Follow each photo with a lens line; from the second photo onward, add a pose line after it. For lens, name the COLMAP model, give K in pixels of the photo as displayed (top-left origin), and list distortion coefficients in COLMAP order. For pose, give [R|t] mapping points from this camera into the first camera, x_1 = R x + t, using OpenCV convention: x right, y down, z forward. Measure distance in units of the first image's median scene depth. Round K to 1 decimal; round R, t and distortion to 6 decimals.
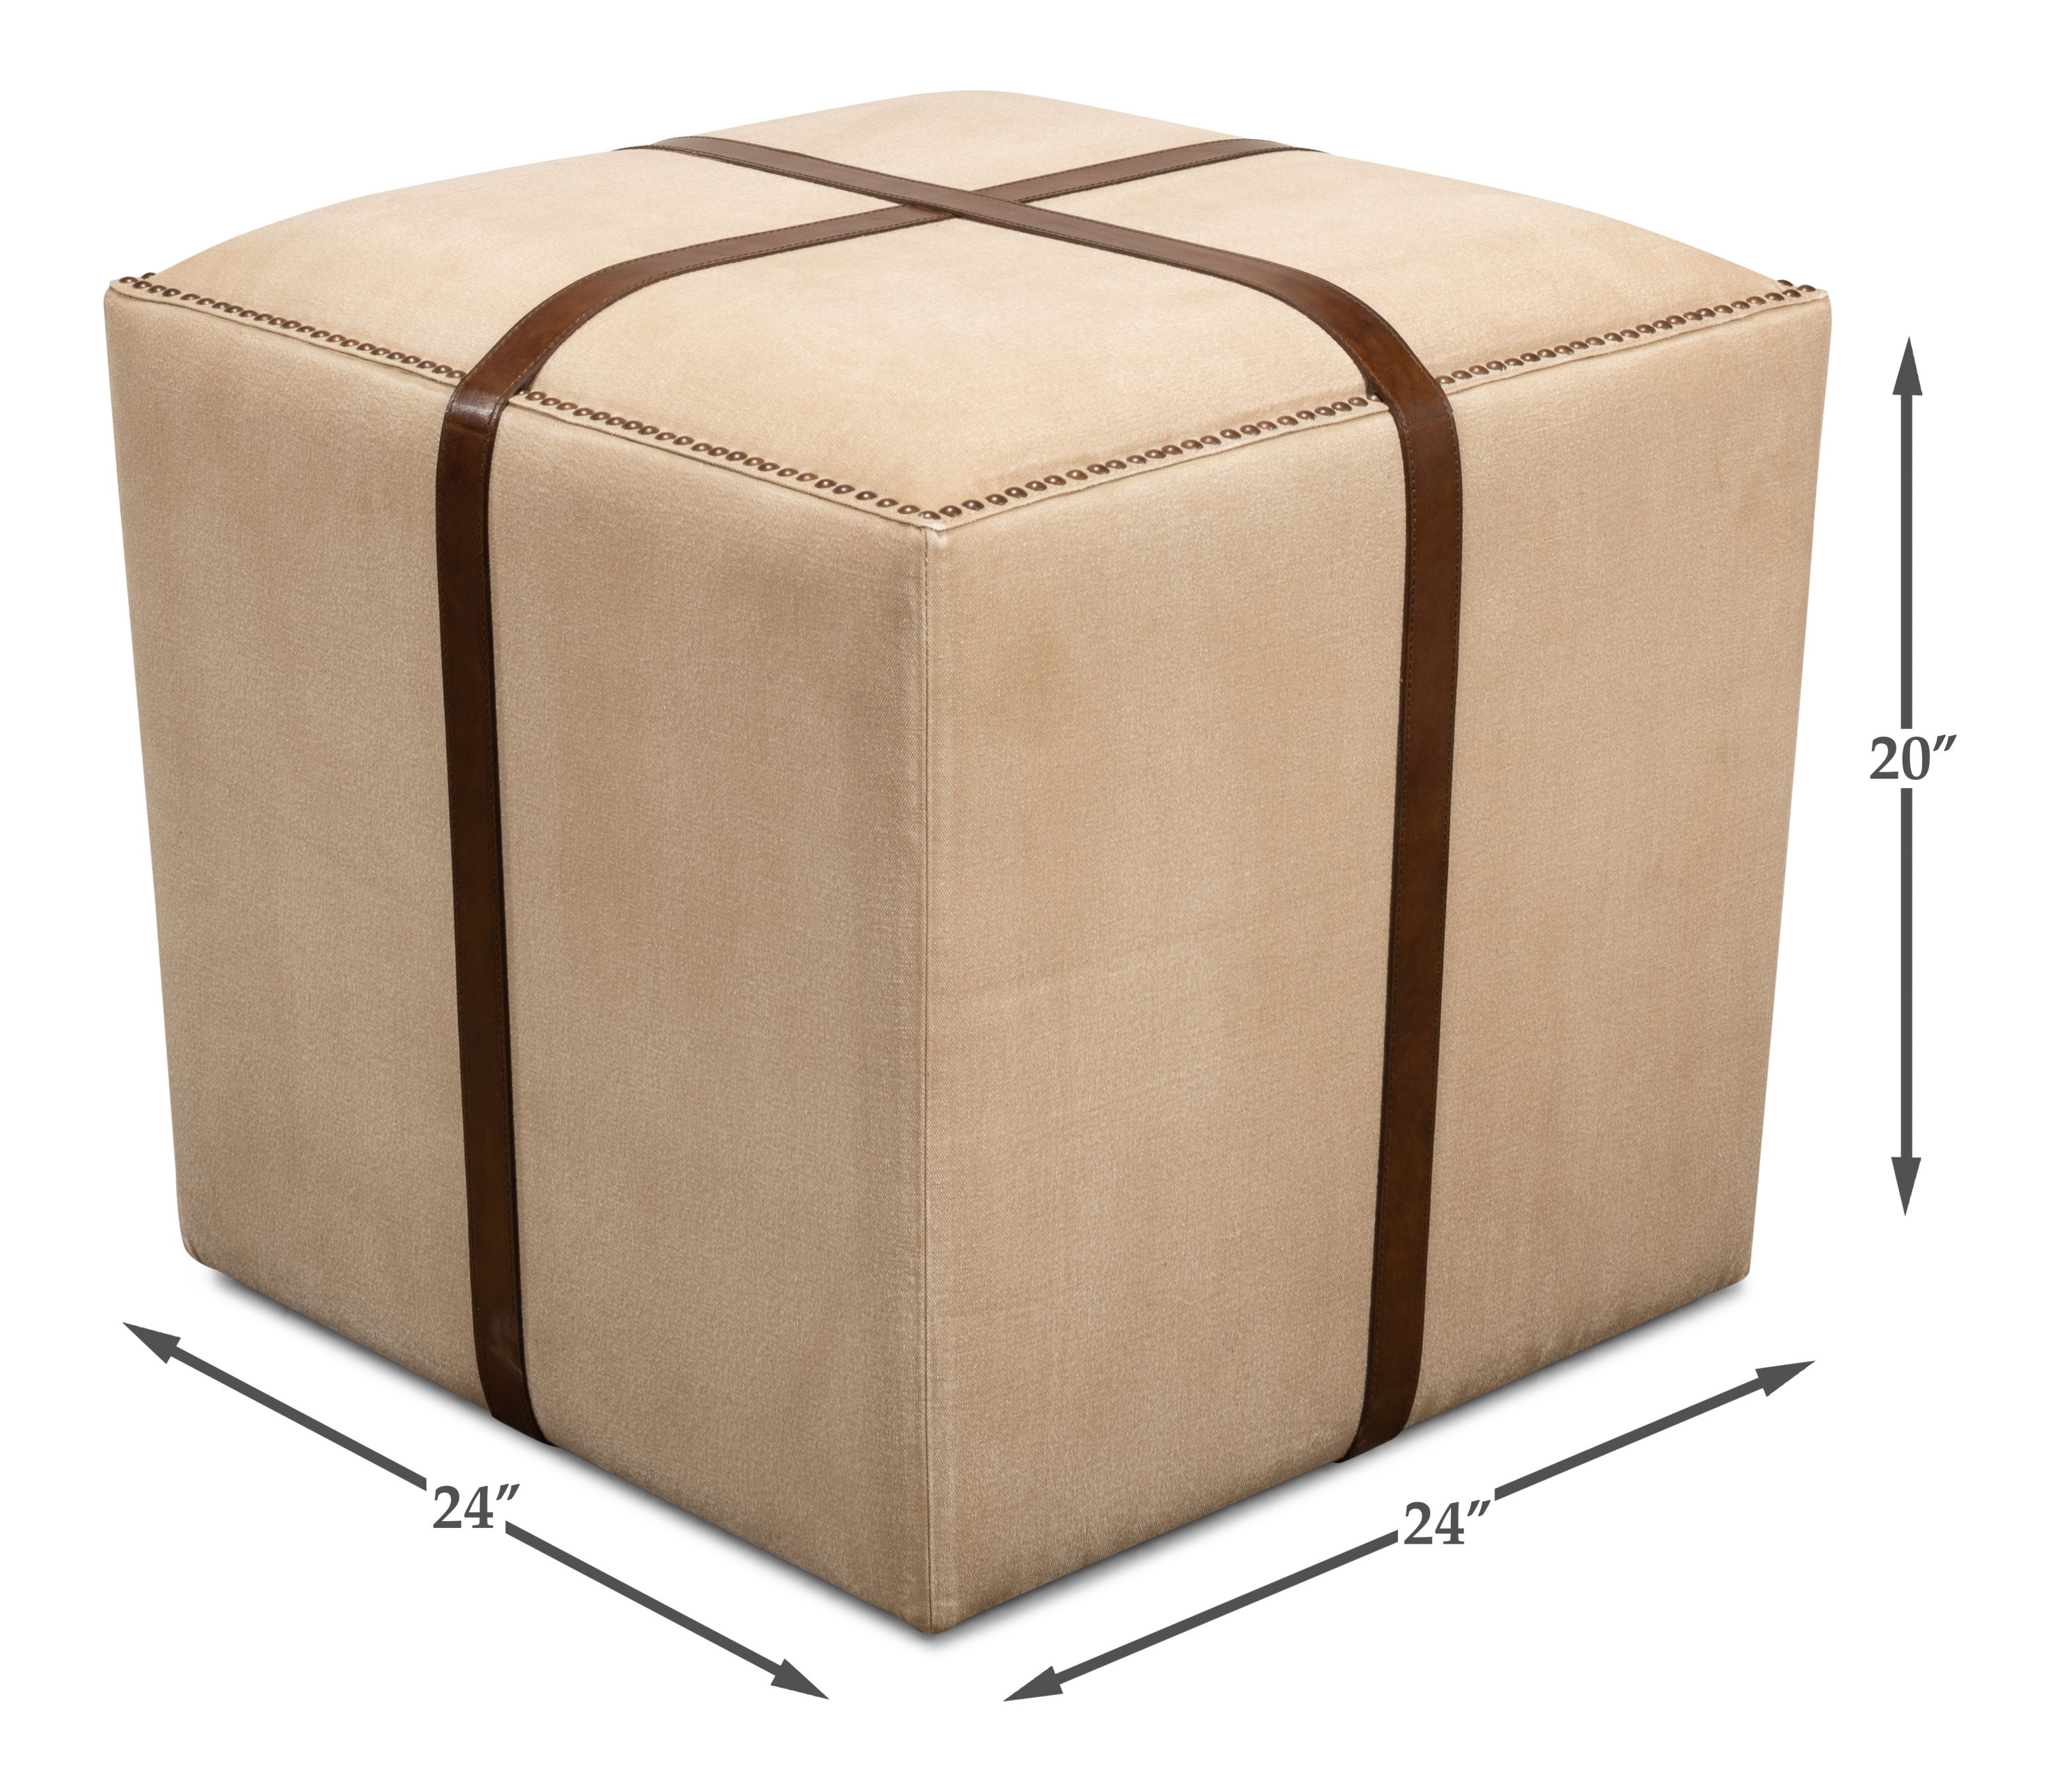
lens RADIAL K [[4568.8, 0, 1030.0], [0, 4568.8, 896.0], [0, 0, 1]] dist [-0.029587, -0.870430]
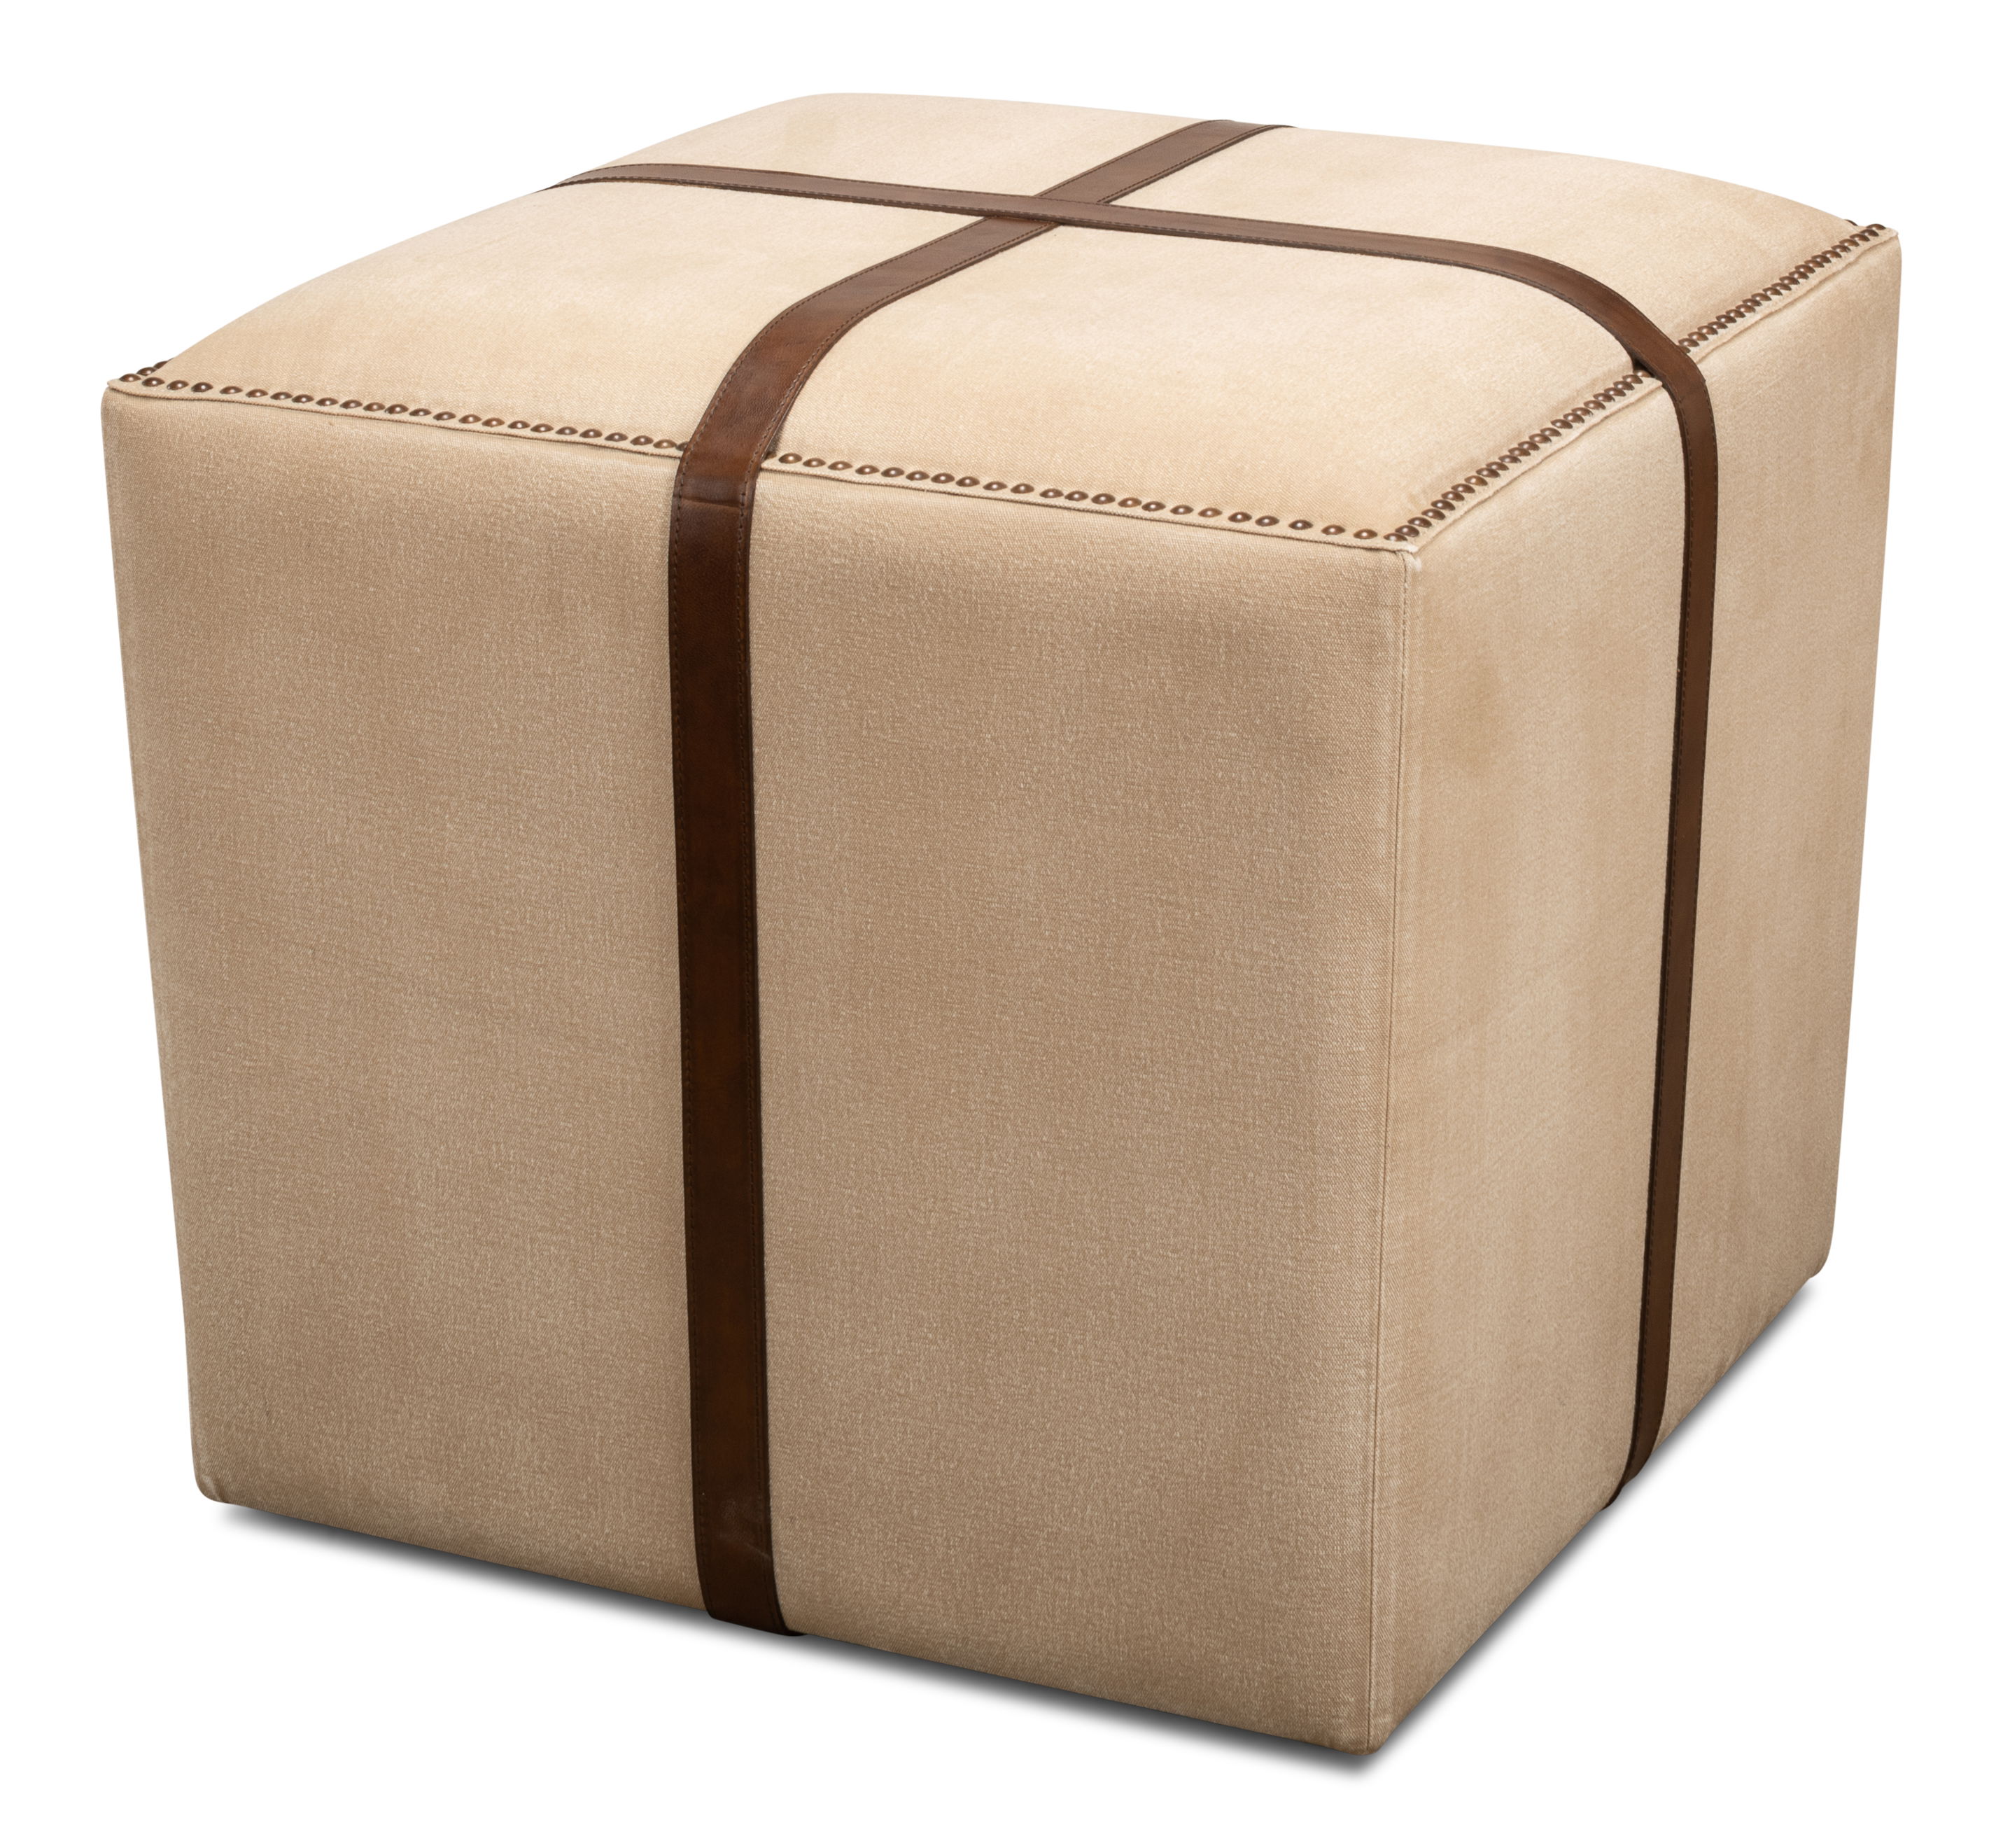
lens RADIAL K [[4993.7, 0, 1001.5], [0, 4993.7, 924.0], [0, 0, 1]] dist [-0.058816, -0.575092]
pose [[0.948762, -0.124808, 0.290300, -0.362667], [0.126776, 0.991858, 0.012095, -0.025867], [-0.289445, 0.025328, 0.956859, 0.057692]]
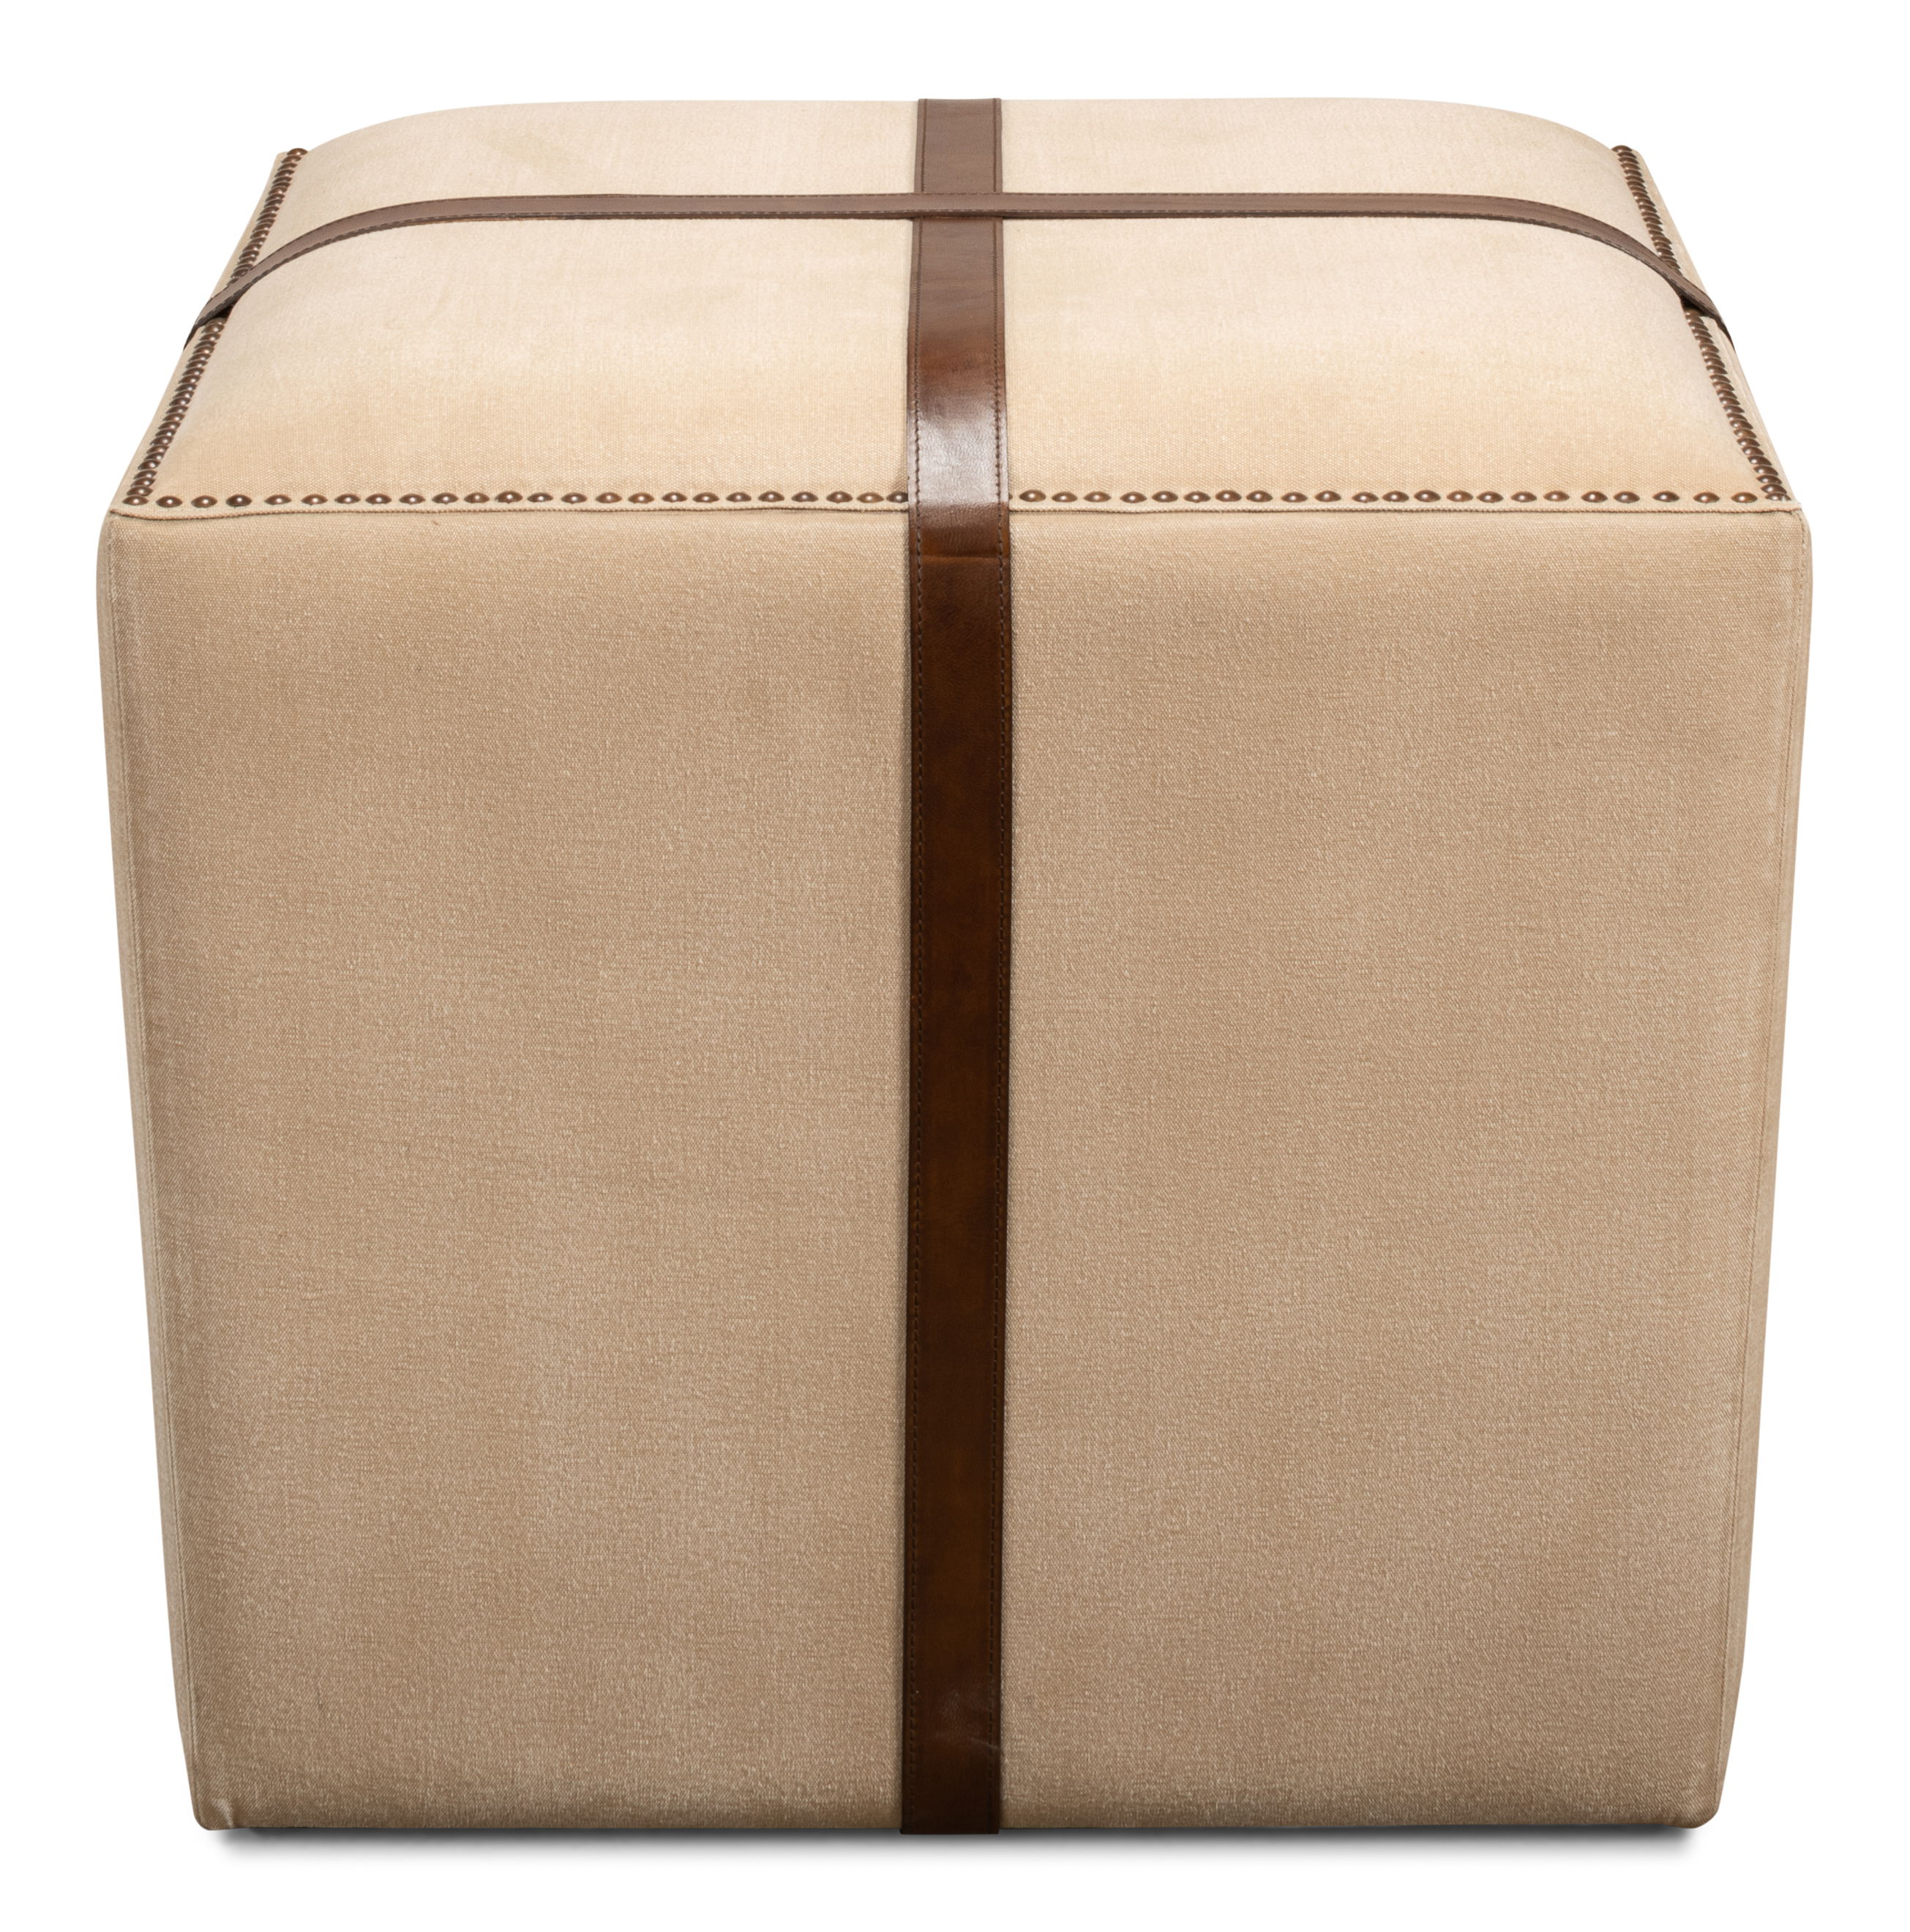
lens RADIAL K [[5606.0, 0, 955.0], [0, 5606.0, 966.0], [0, 0, 1]] dist [-0.082887, -0.101750]
pose [[0.753215, -0.250622, 0.608157, -0.723407], [0.259820, 0.962744, 0.074955, -0.106877], [-0.604285, 0.101554, 0.790270, 0.251847]]
